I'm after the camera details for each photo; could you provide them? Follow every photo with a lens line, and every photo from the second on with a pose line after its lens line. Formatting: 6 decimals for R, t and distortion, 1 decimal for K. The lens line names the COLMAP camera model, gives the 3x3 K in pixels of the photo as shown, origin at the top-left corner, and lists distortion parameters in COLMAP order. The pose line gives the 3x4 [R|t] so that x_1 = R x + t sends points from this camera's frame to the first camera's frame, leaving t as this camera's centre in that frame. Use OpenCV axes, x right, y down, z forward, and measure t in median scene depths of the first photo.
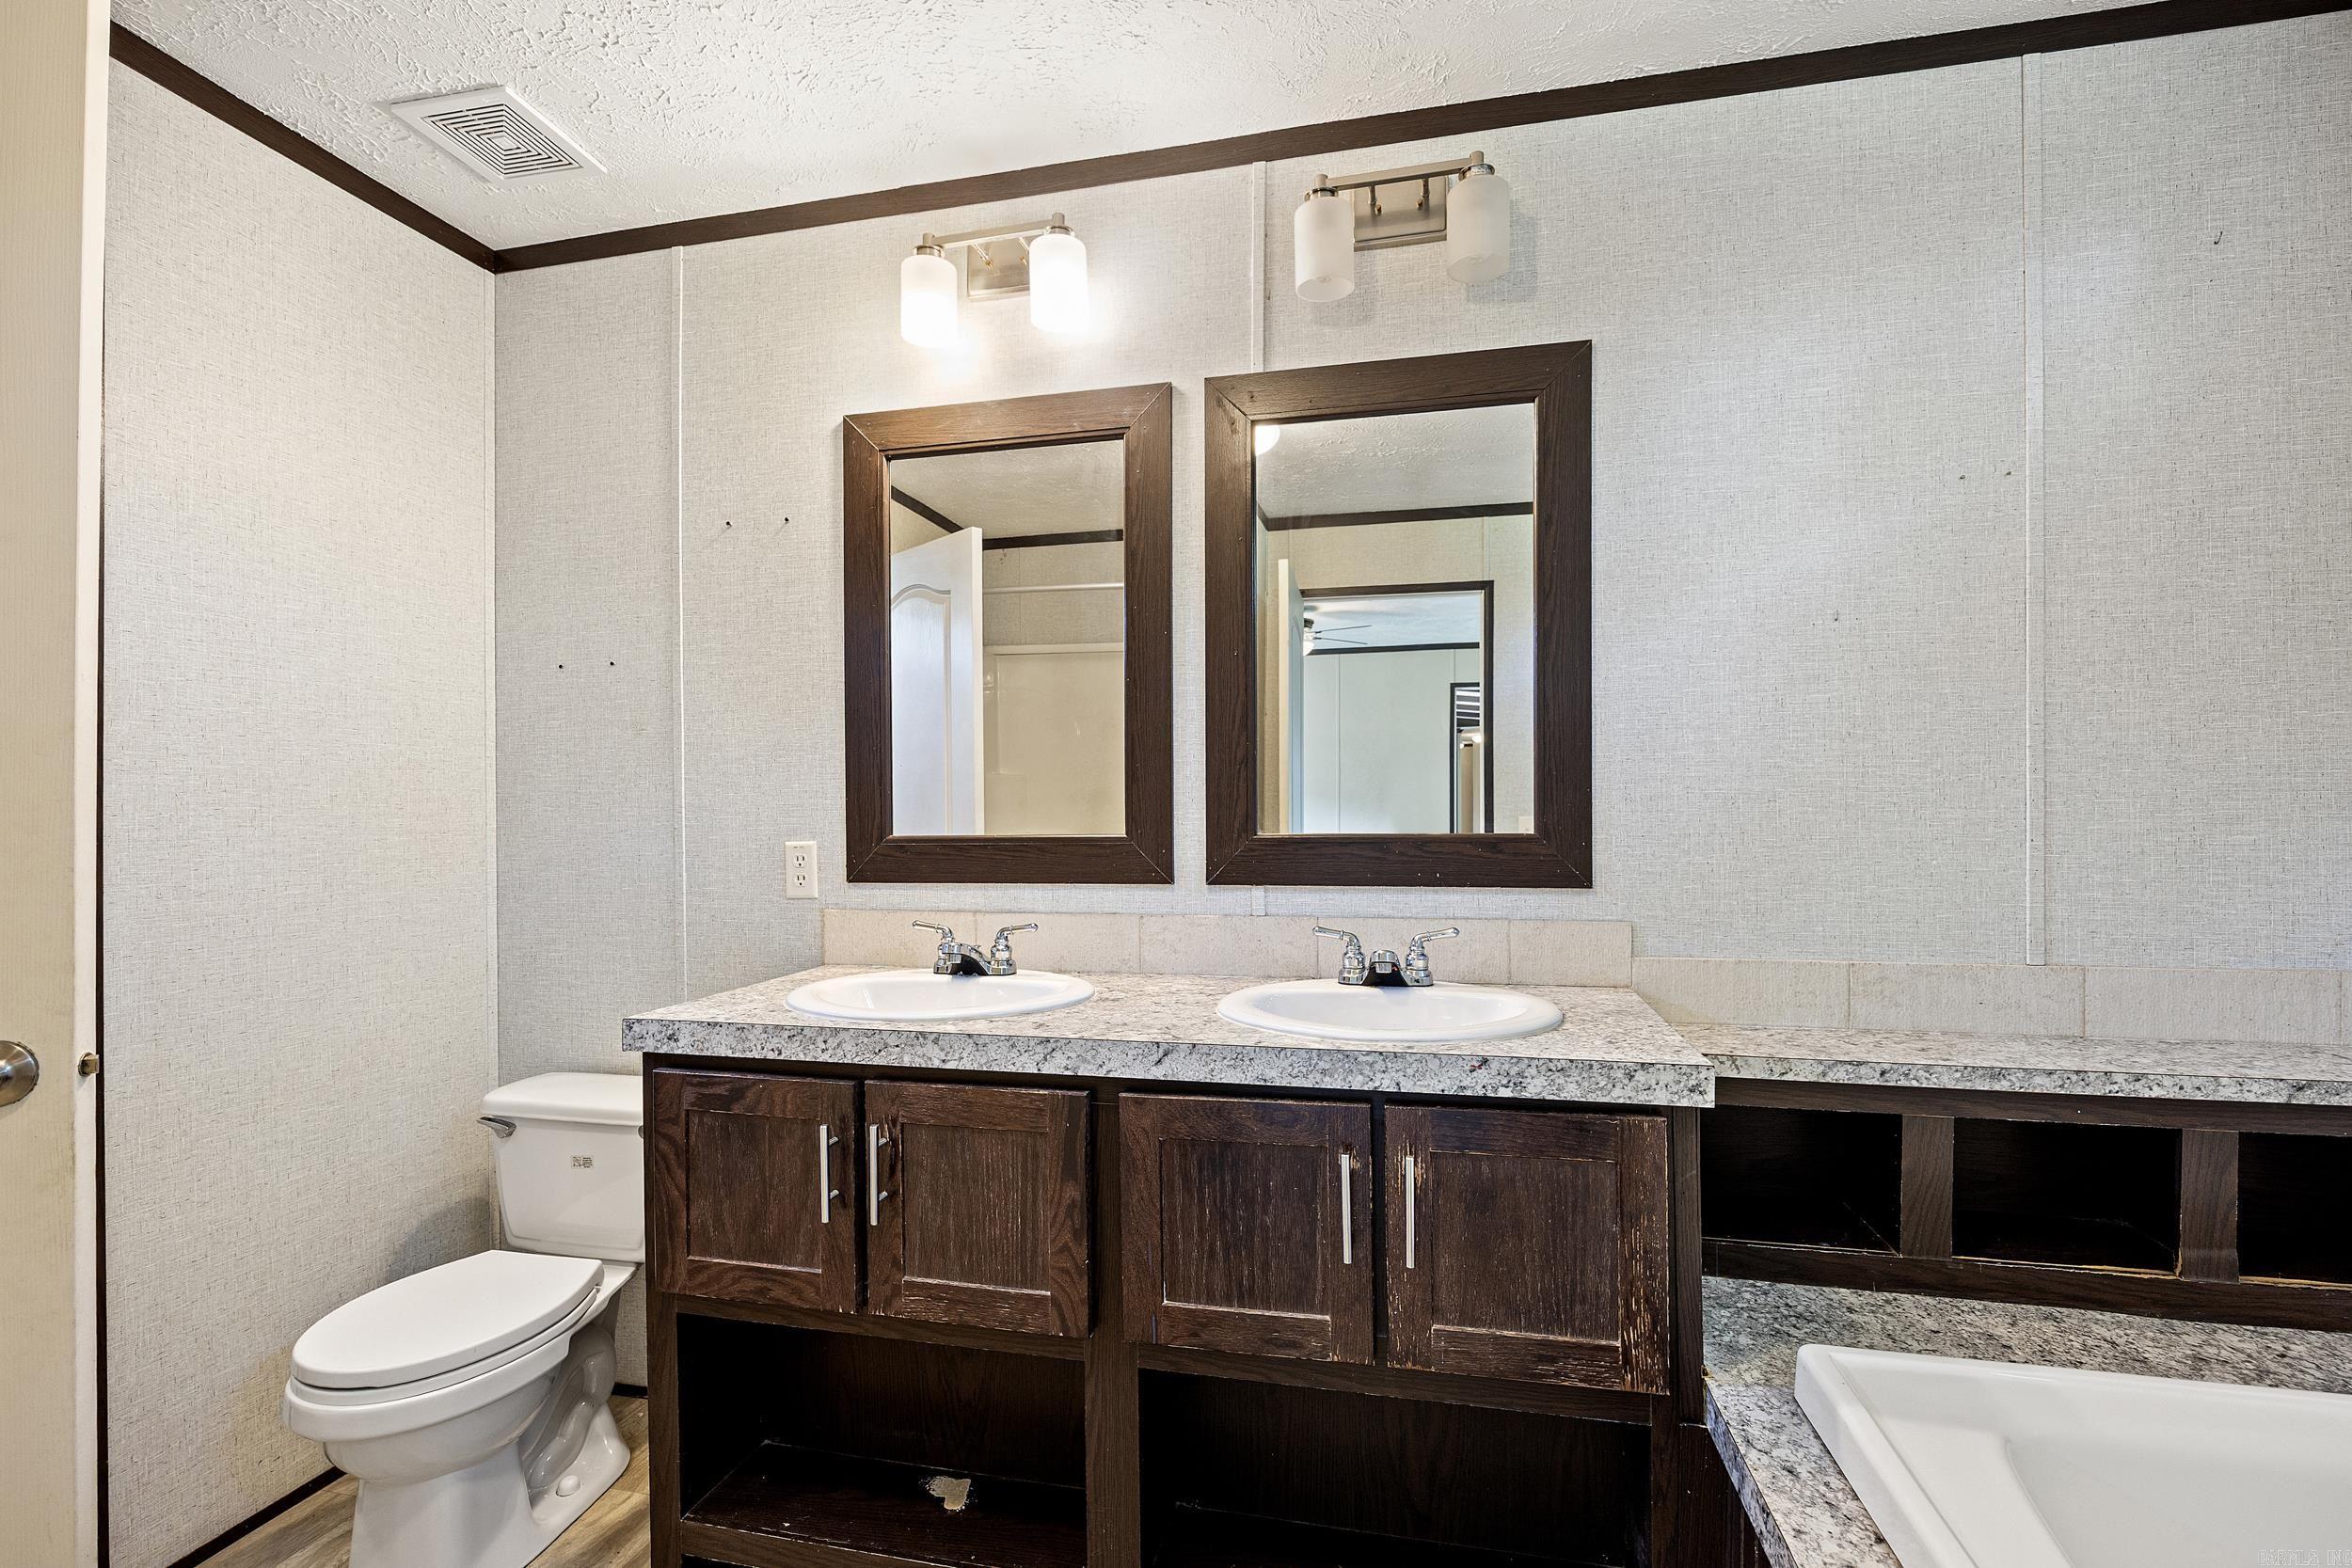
lens RADIAL K [[992.1, 0, 1217.6], [0, 992.1, 820.6], [0, 0, 1]] dist [-0.008764, -0.000179]
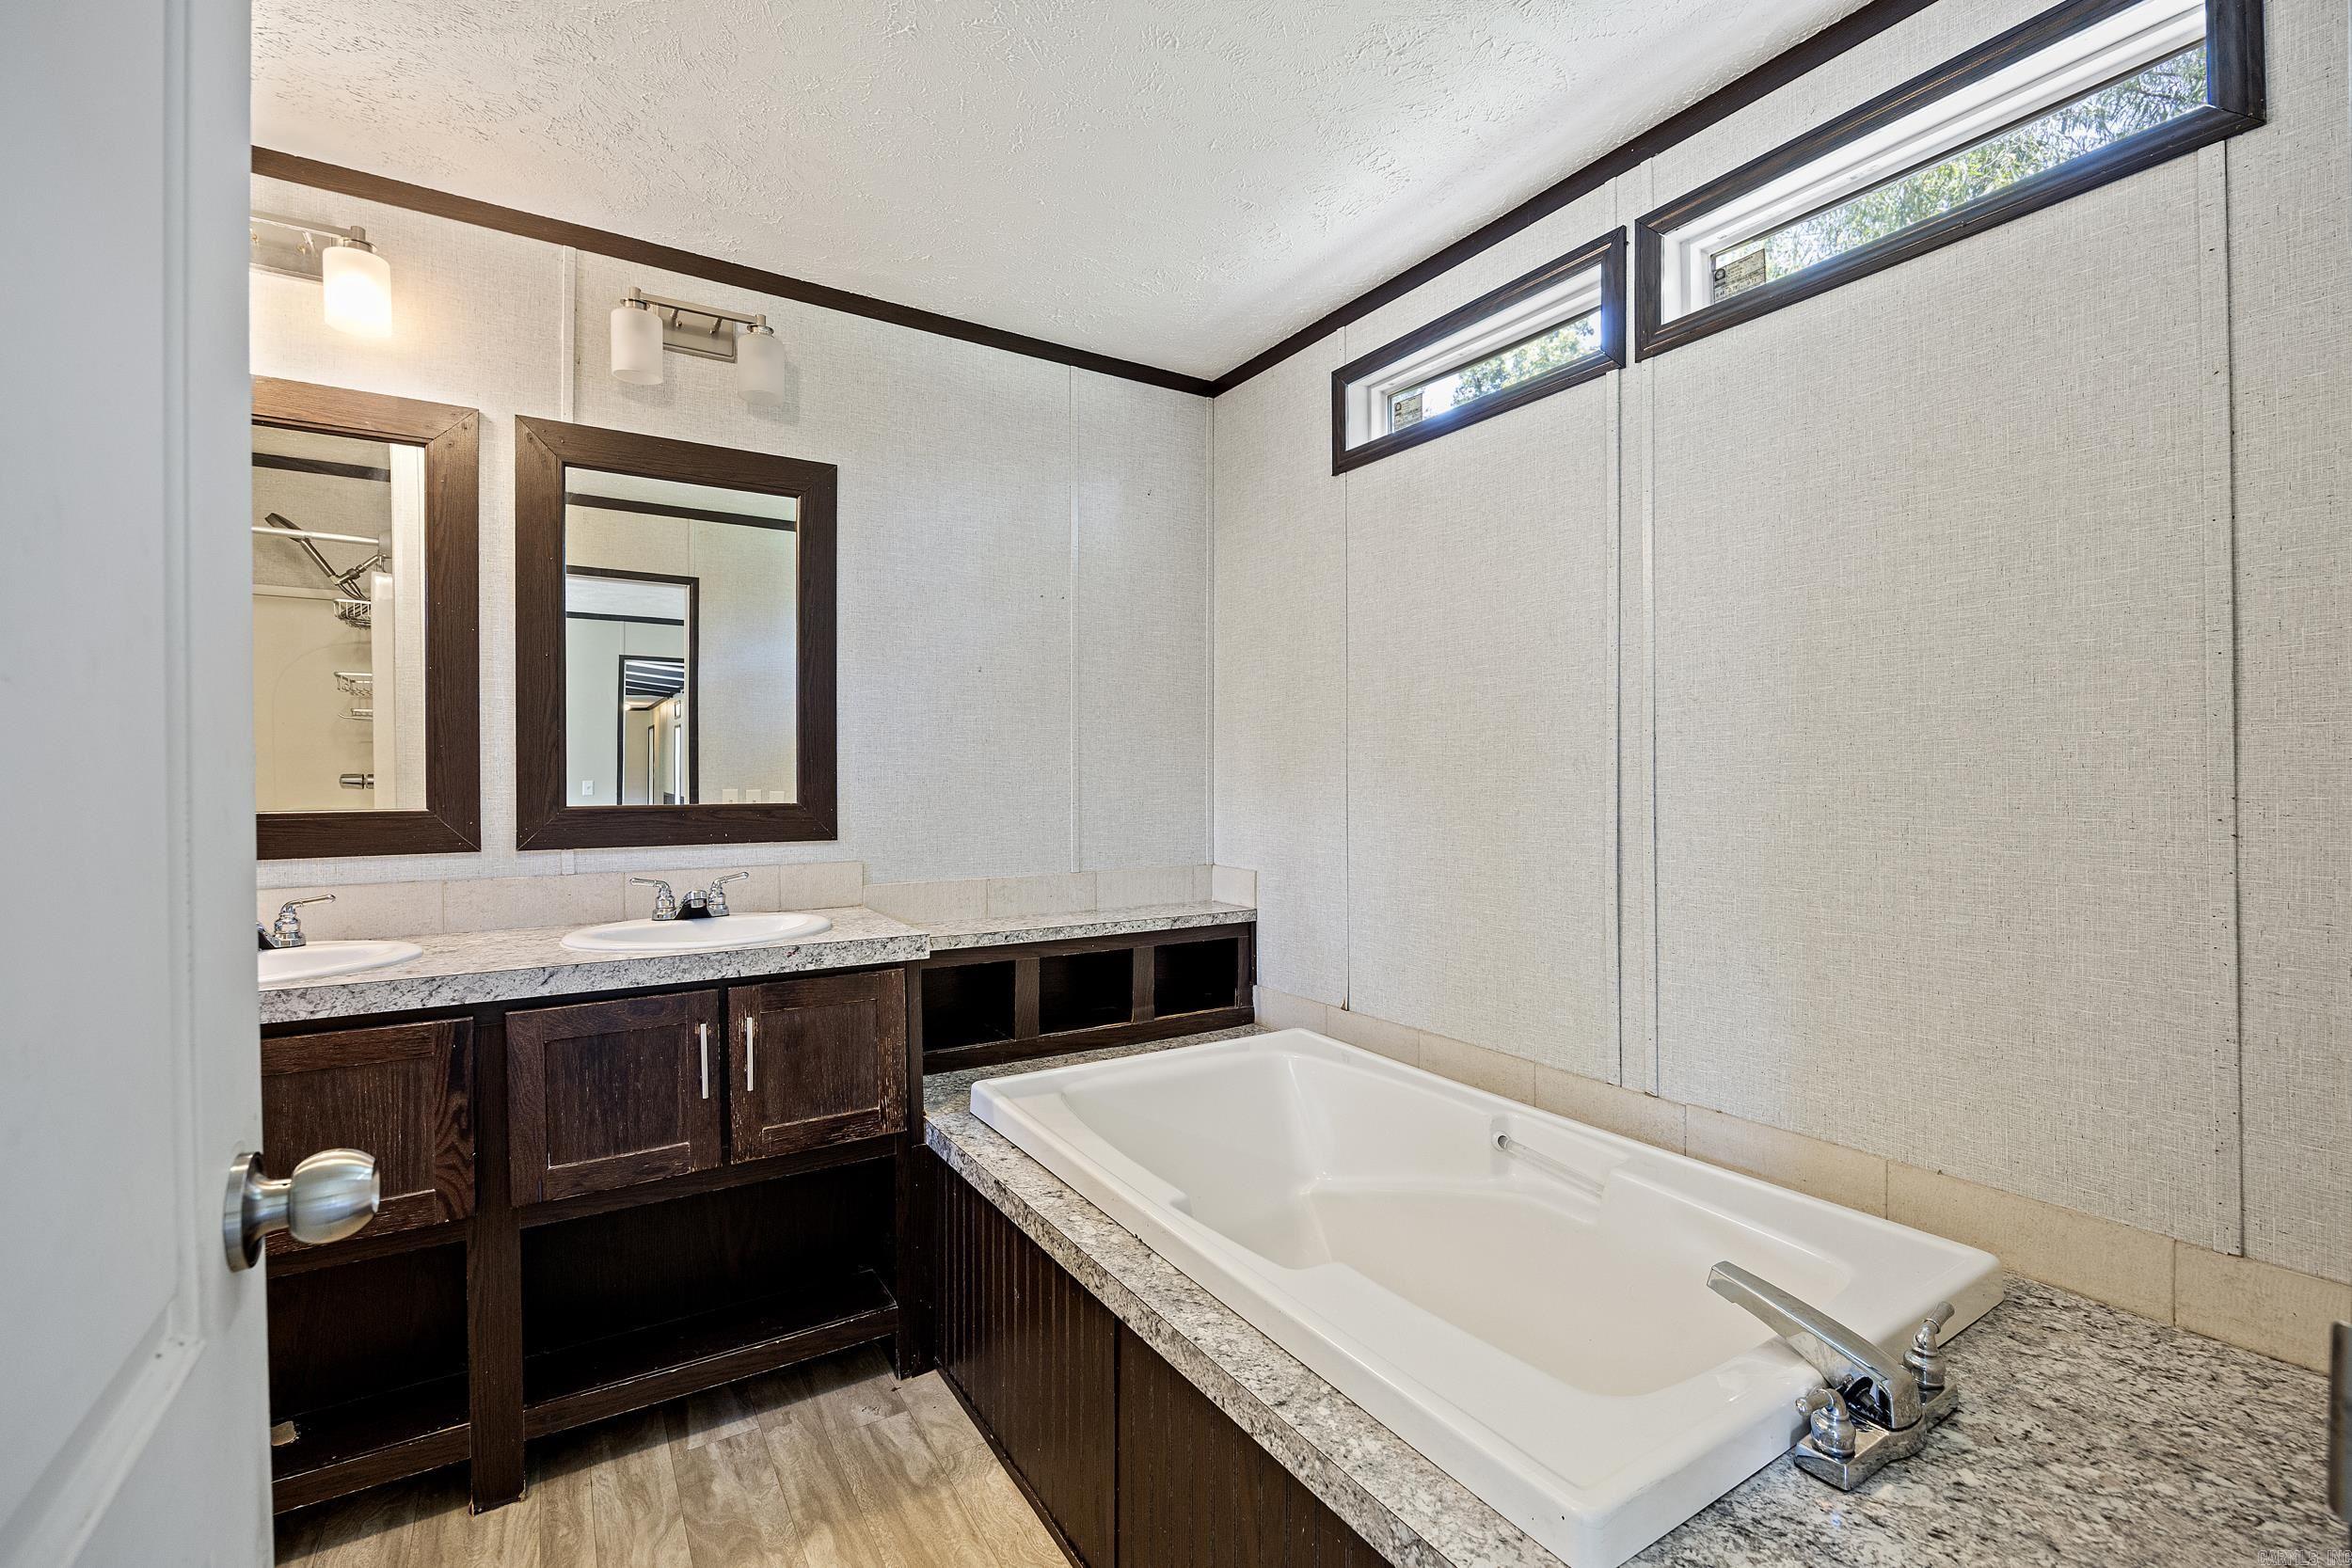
lens RADIAL K [[1002.1, 0, 1176.0], [0, 1002.1, 784.0], [0, 0, 1]] dist [0.001697, 0.000193]
pose [[0.707479, 0.001223, 0.706733, -0.392159], [0.003062, 0.999984, -0.004796, -0.007269], [-0.706728, 0.005558, 0.707464, -0.500160]]
